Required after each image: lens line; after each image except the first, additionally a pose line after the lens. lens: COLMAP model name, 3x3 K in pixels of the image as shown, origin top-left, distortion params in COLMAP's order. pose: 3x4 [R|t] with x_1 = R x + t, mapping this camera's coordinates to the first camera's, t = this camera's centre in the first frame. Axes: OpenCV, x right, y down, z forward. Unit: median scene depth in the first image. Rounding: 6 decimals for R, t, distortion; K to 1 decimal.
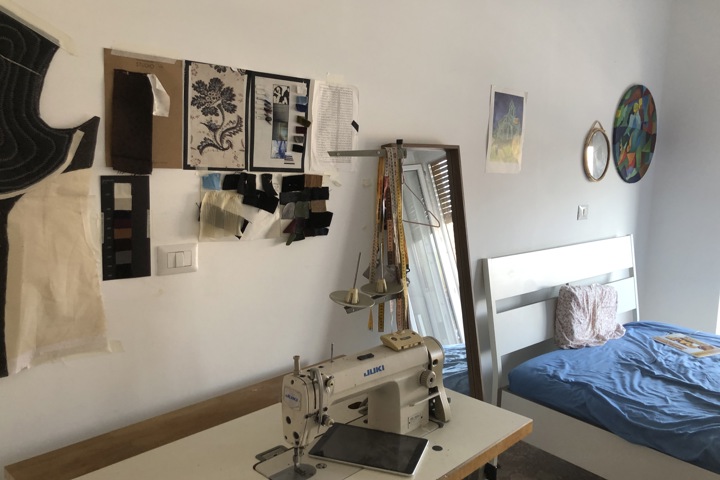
lens RADIAL K [[598.8, 0, 361.6], [0, 598.8, 234.5], [0, 0, 1]] dist [0.040108, -0.012587]
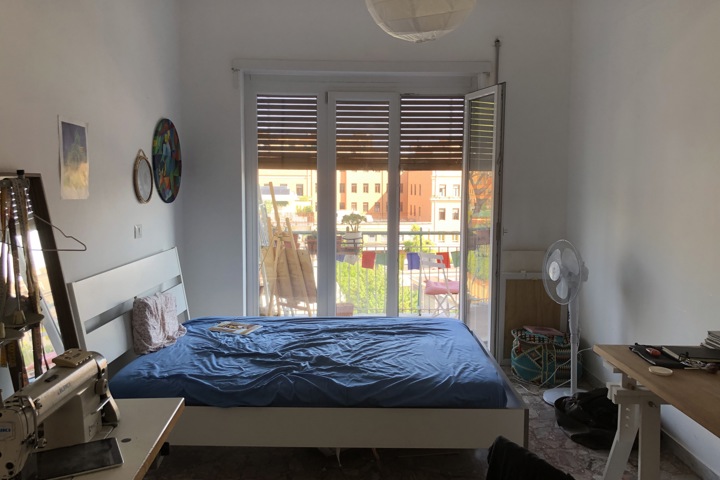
lens RADIAL K [[598.8, 0, 356.6], [0, 598.8, 243.0], [0, 0, 1]] dist [0.040108, -0.012587]
pose [[0.689732, -0.102734, 0.716740, -0.184844], [0.117976, 0.992600, 0.028743, 0.000459], [-0.714389, 0.064733, 0.696748, -0.071317]]
